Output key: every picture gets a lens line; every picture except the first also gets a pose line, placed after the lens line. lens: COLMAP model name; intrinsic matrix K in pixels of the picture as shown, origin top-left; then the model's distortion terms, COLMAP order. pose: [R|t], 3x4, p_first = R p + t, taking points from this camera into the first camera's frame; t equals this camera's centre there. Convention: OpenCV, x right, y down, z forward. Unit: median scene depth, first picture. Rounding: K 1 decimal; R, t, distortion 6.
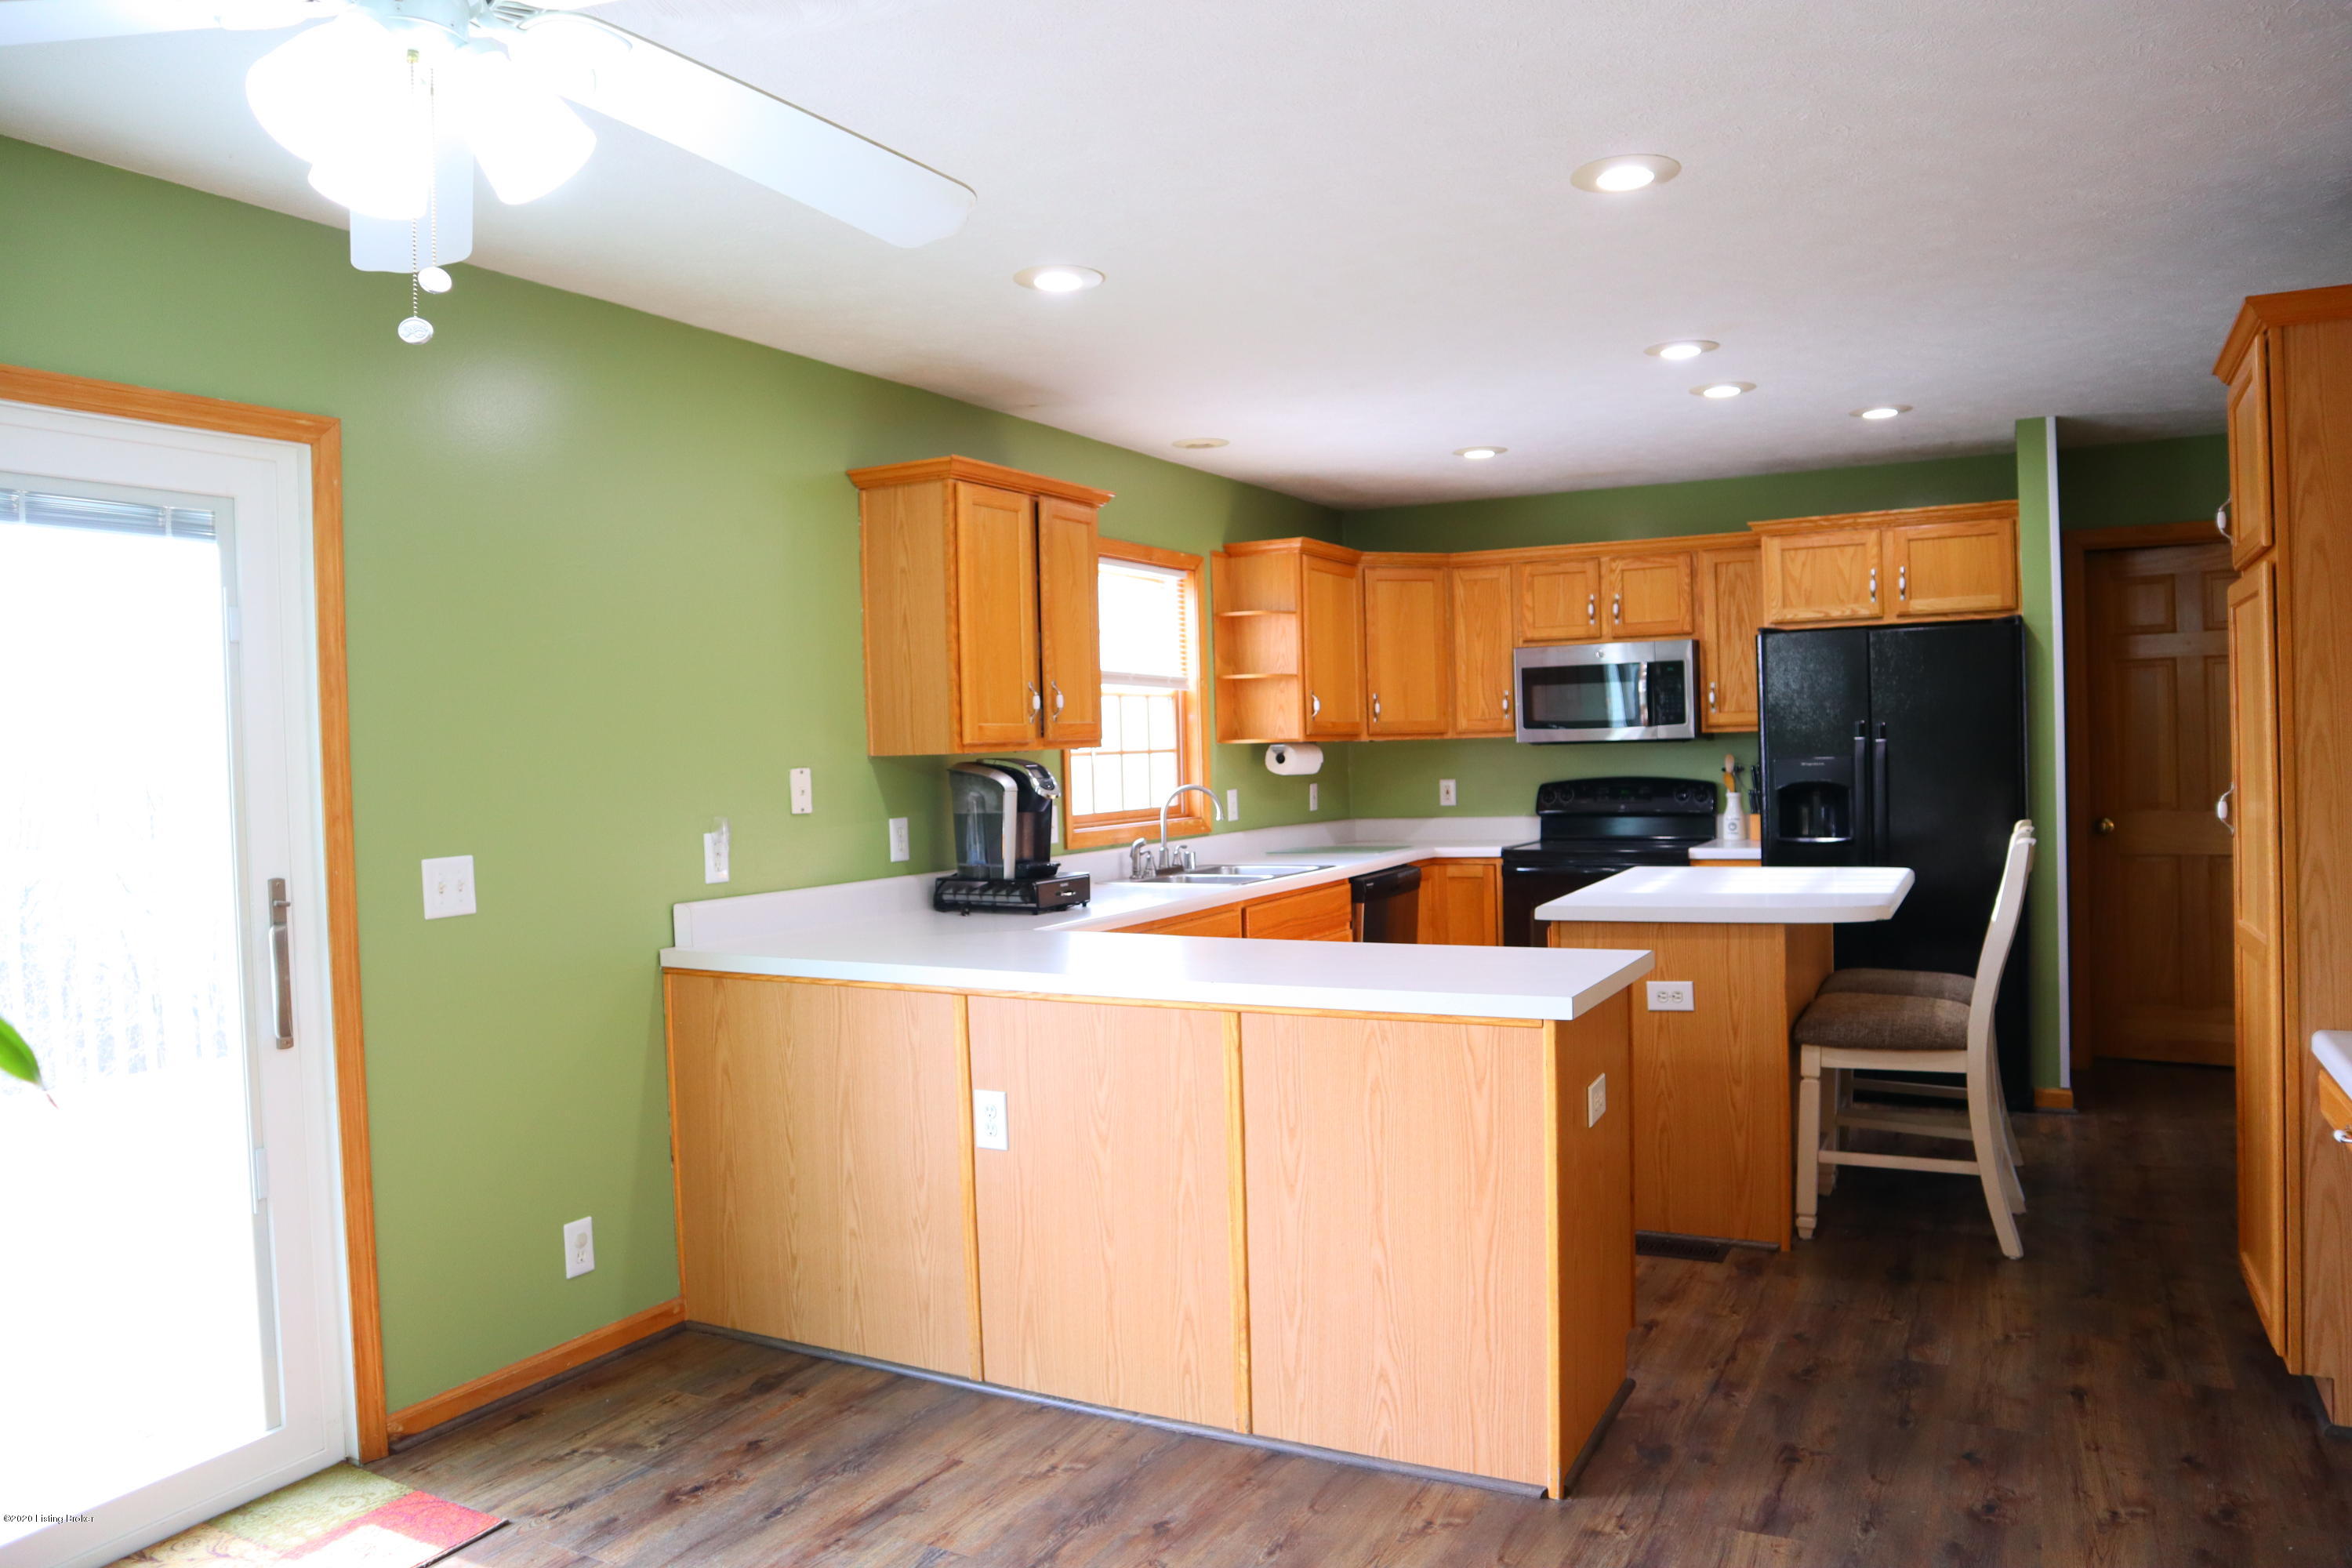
lens RADIAL K [[1622.3, 0, 1193.0], [0, 1622.3, 792.1], [0, 0, 1]] dist [-0.132653, 0.078891]
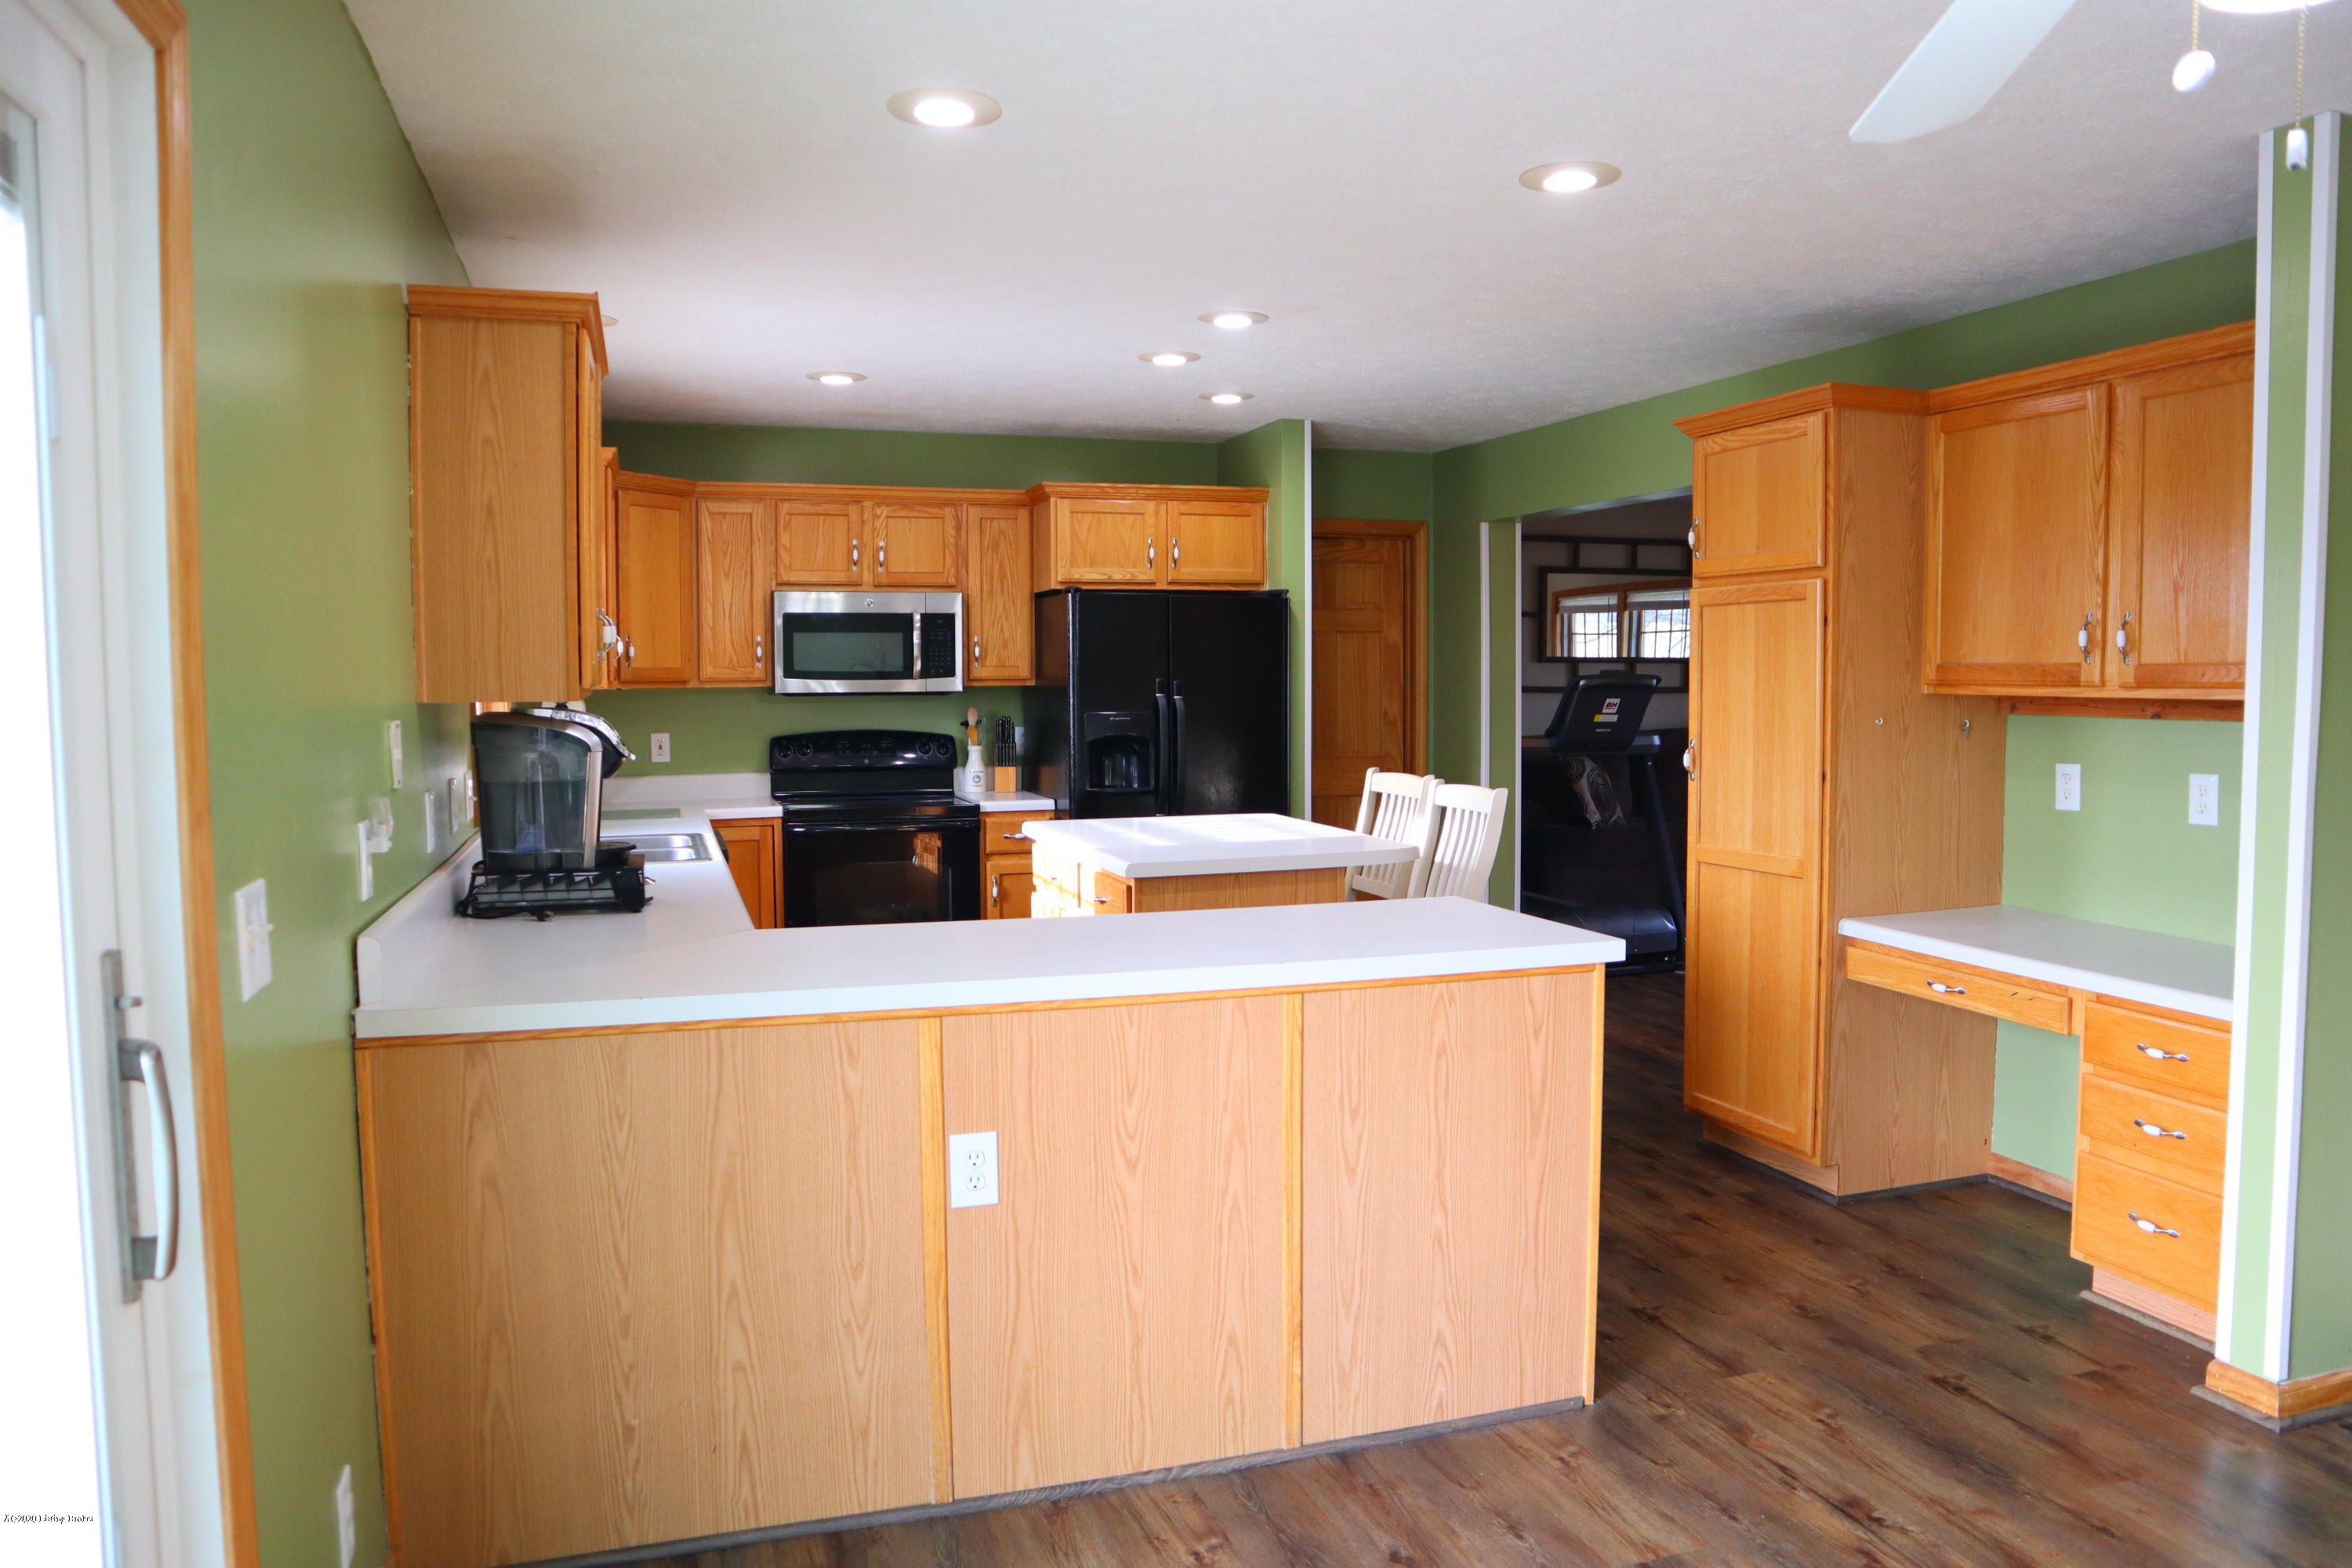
lens RADIAL K [[1622.3, 0, 1193.0], [0, 1622.3, 792.1], [0, 0, 1]] dist [-0.132653, 0.078891]
pose [[0.687980, -0.025990, 0.725264, -0.570204], [0.003470, 0.999465, 0.032524, -0.005920], [-0.725721, -0.019860, 0.687702, 0.356650]]
